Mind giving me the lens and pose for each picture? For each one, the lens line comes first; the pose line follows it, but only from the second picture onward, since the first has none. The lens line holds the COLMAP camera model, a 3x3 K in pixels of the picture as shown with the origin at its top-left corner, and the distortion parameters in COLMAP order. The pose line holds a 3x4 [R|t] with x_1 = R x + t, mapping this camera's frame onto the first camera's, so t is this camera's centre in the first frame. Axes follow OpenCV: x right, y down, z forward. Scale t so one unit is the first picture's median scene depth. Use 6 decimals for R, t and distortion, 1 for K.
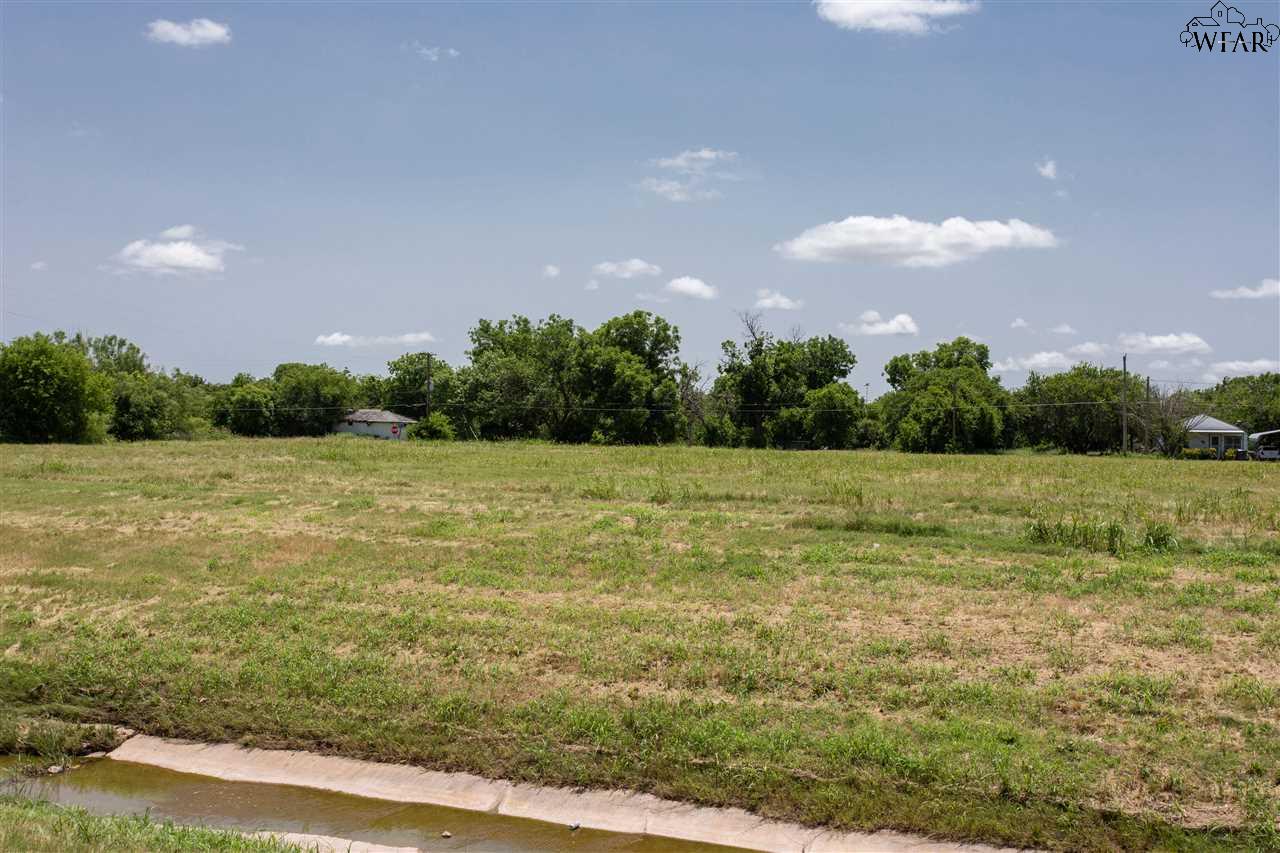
lens RADIAL K [[1220.6, 0, 640.7], [0, 1220.6, 424.3], [0, 0, 1]] dist [0.007499, 0.006562]
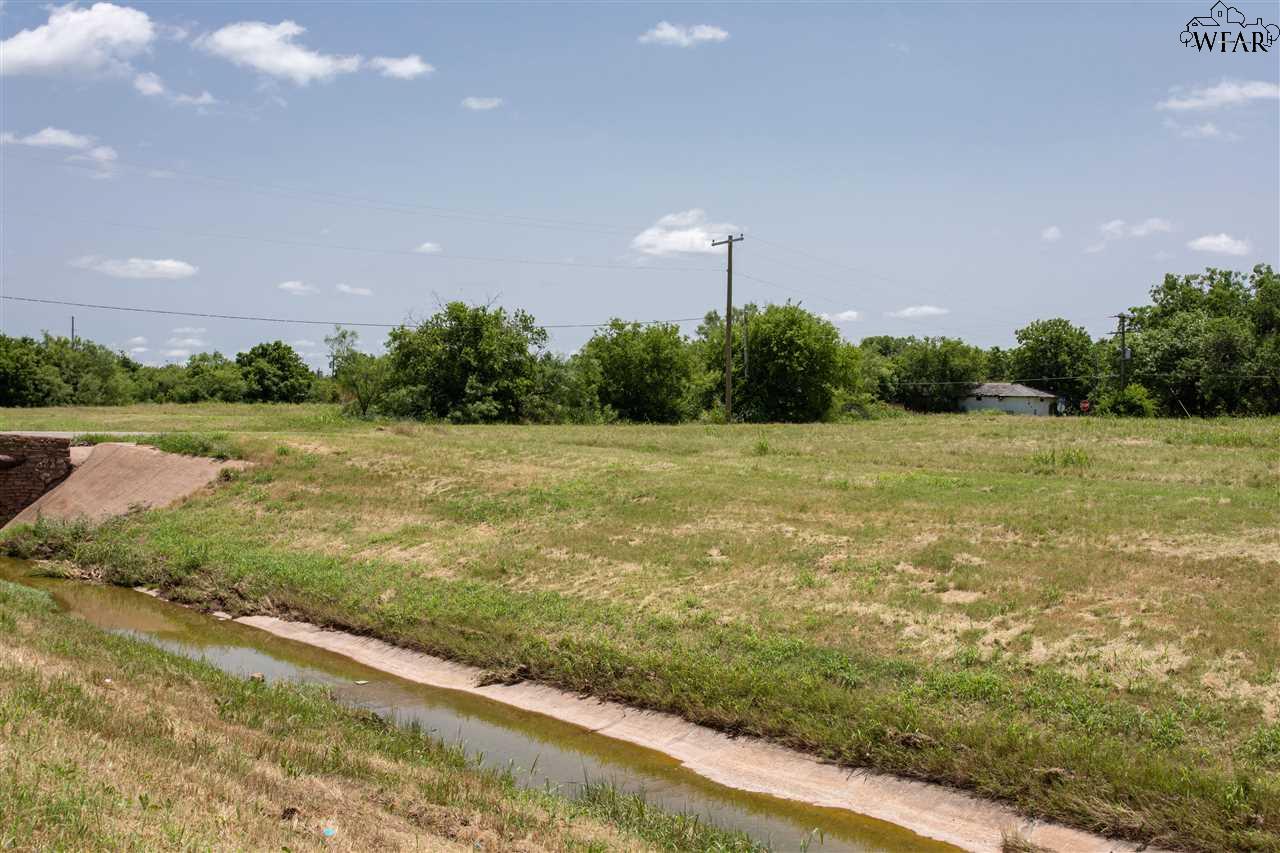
lens RADIAL K [[1220.6, 0, 640.7], [0, 1220.6, 424.3], [0, 0, 1]] dist [0.007499, 0.006562]
pose [[0.918029, 0.000974, -0.396513, -0.126610], [0.007225, 0.999790, 0.019184, -0.000668], [0.396448, -0.020476, 0.917829, 0.065683]]
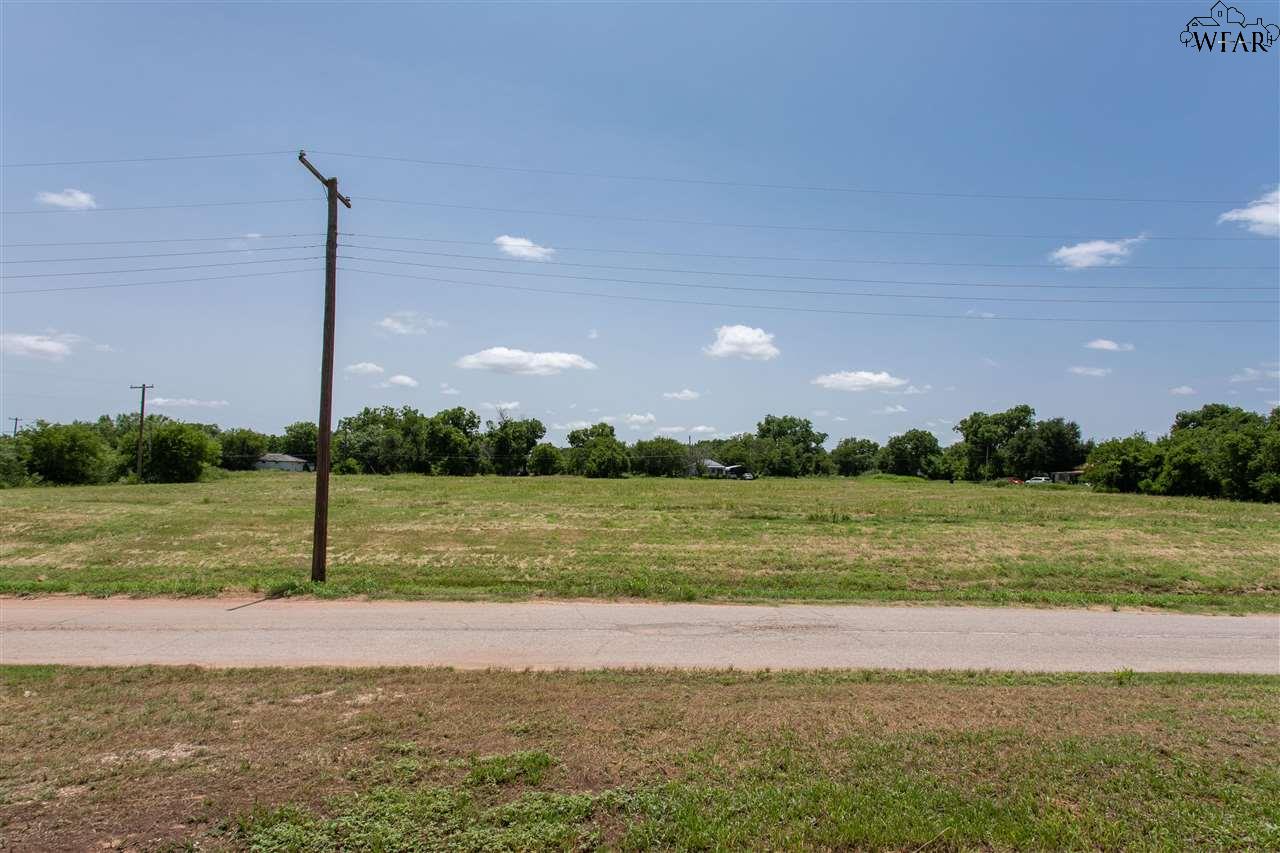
lens RADIAL K [[638.7, 0, 639.2], [0, 638.7, 425.6], [0, 0, 1]] dist [0.001330, 0.002838]
pose [[0.913633, 0.020953, 0.406000, -0.140880], [-0.002190, 0.998910, -0.046622, -0.013183], [-0.406535, 0.041707, 0.912683, -0.062621]]
